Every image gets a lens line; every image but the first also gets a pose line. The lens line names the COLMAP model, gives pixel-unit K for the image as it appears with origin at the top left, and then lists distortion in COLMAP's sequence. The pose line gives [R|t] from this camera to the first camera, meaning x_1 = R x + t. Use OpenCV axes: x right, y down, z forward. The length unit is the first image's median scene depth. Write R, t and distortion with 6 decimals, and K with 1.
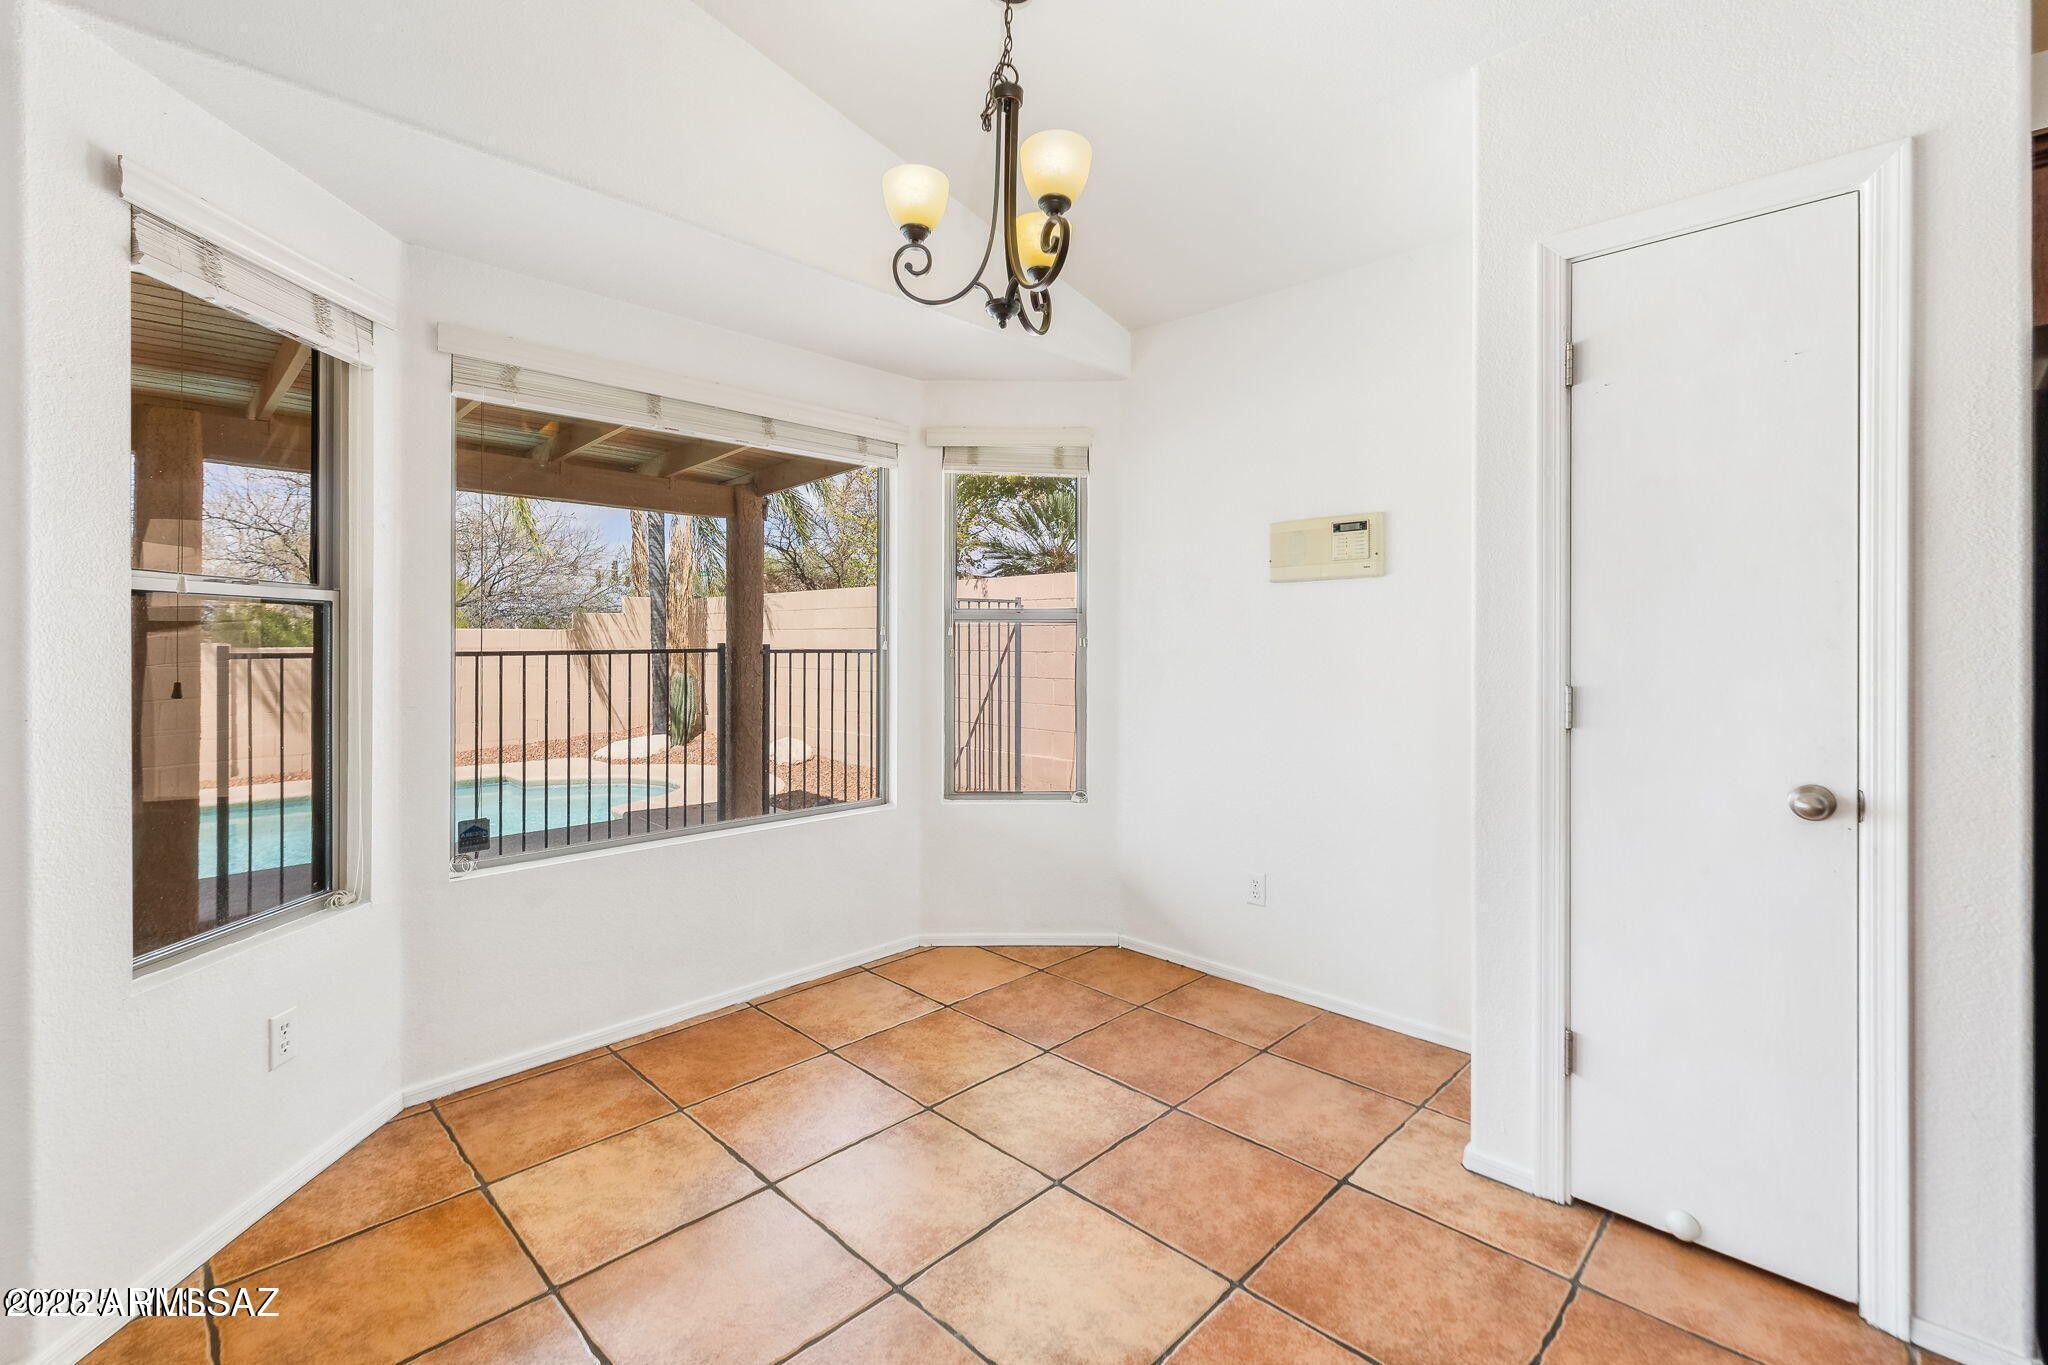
lens RADIAL K [[886.5, 0, 998.7], [0, 886.5, 646.7], [0, 0, 1]] dist [-0.002611, -0.000199]
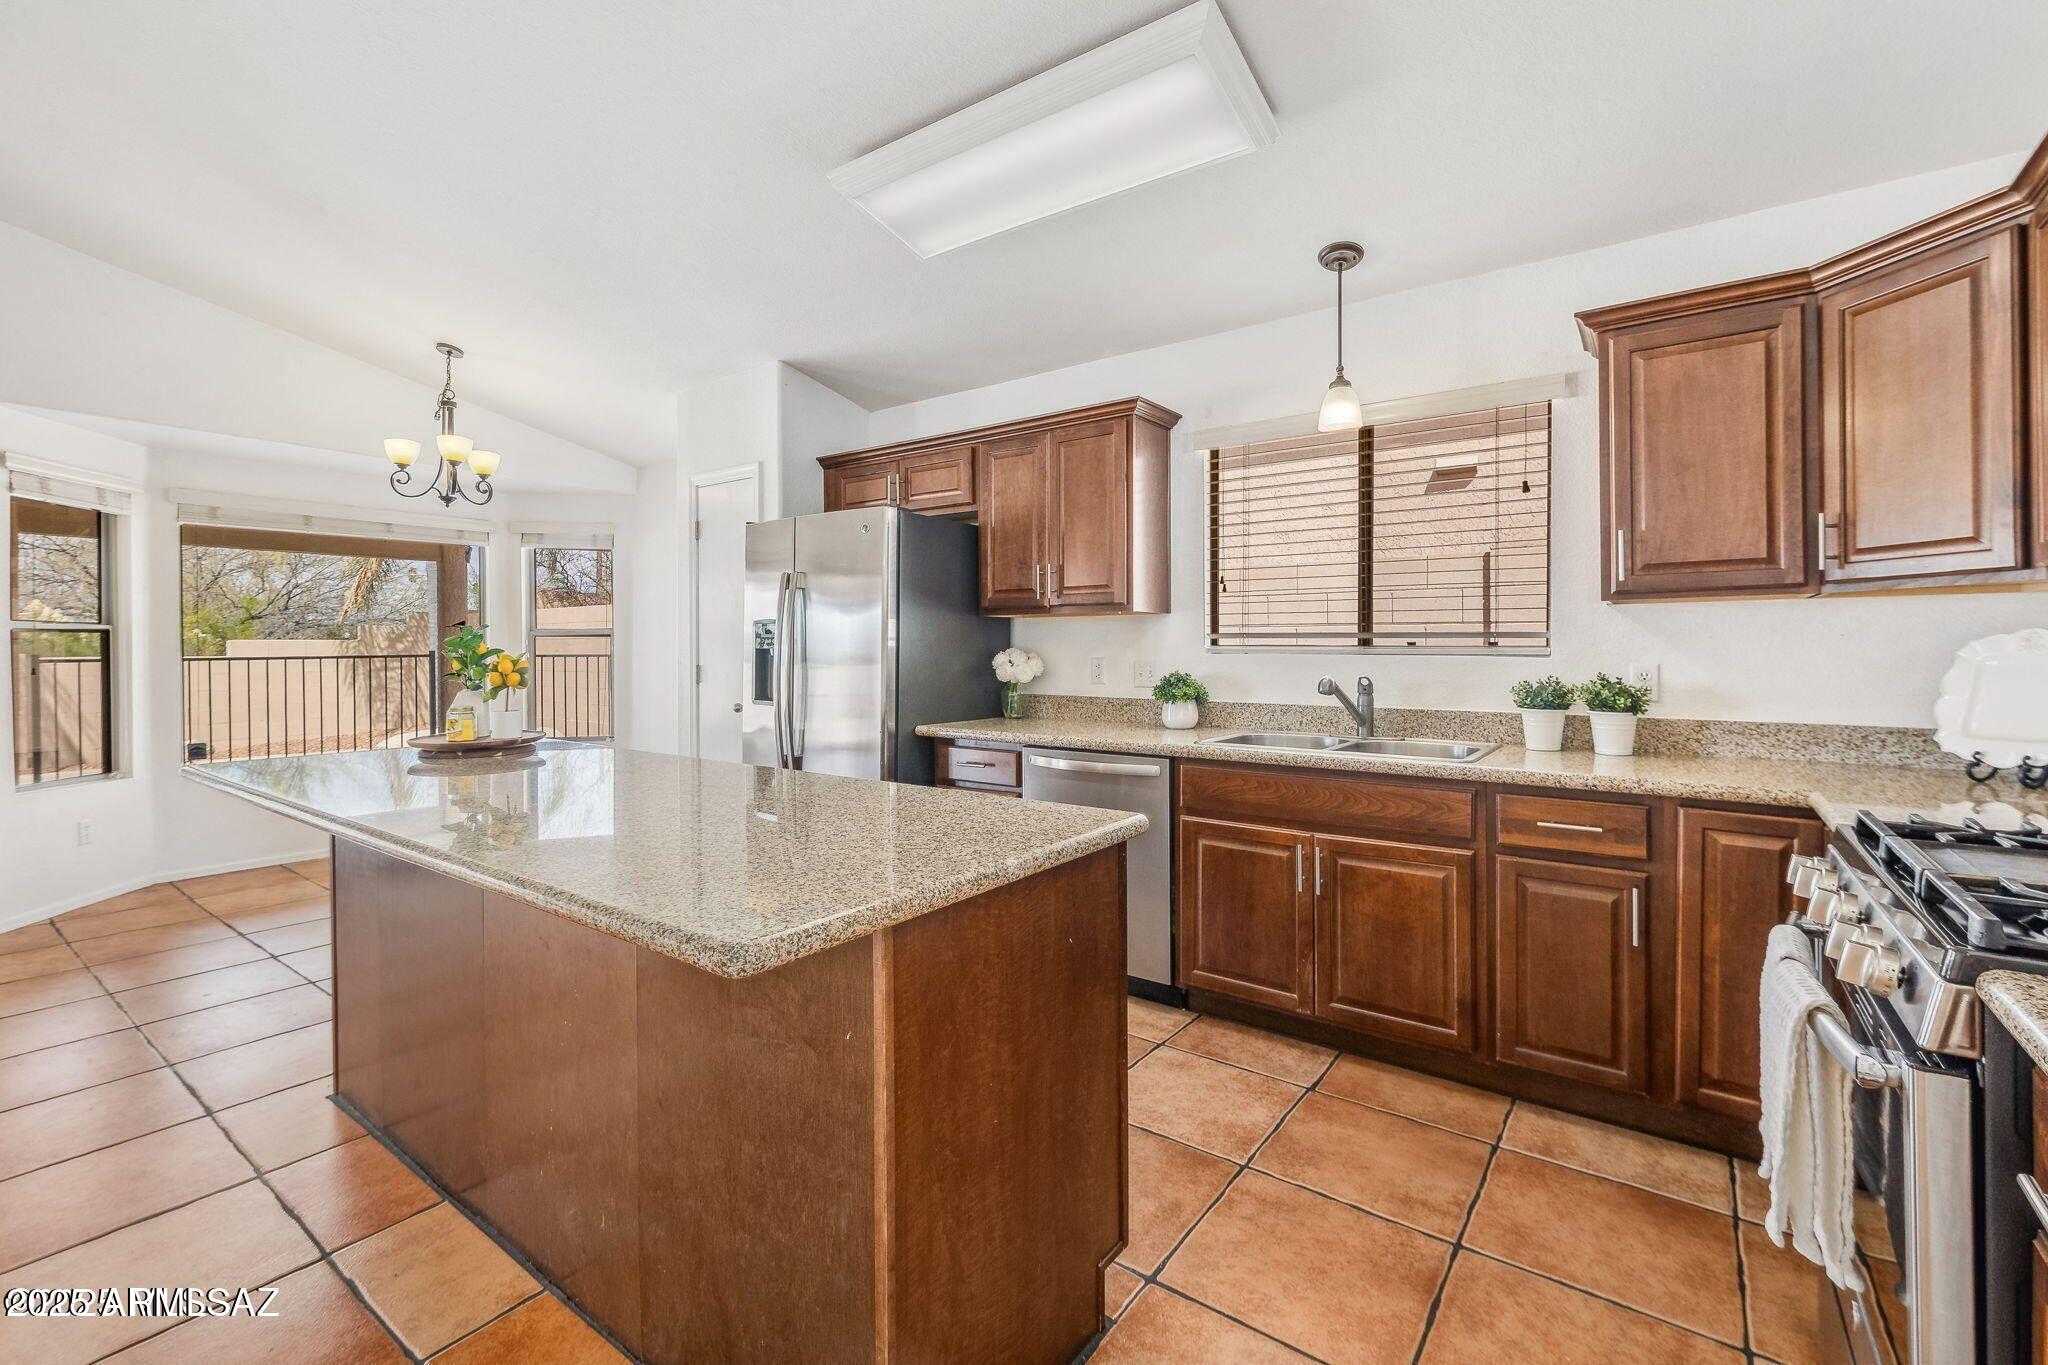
lens RADIAL K [[886.5, 0, 1024.4], [0, 886.5, 661.1], [0, 0, 1]] dist [-0.002611, -0.000199]
pose [[0.989265, -0.009256, 0.145841, 0.976469], [0.007819, 0.999915, 0.010424, 0.013192], [-0.145925, -0.009172, 0.989253, -1.249663]]
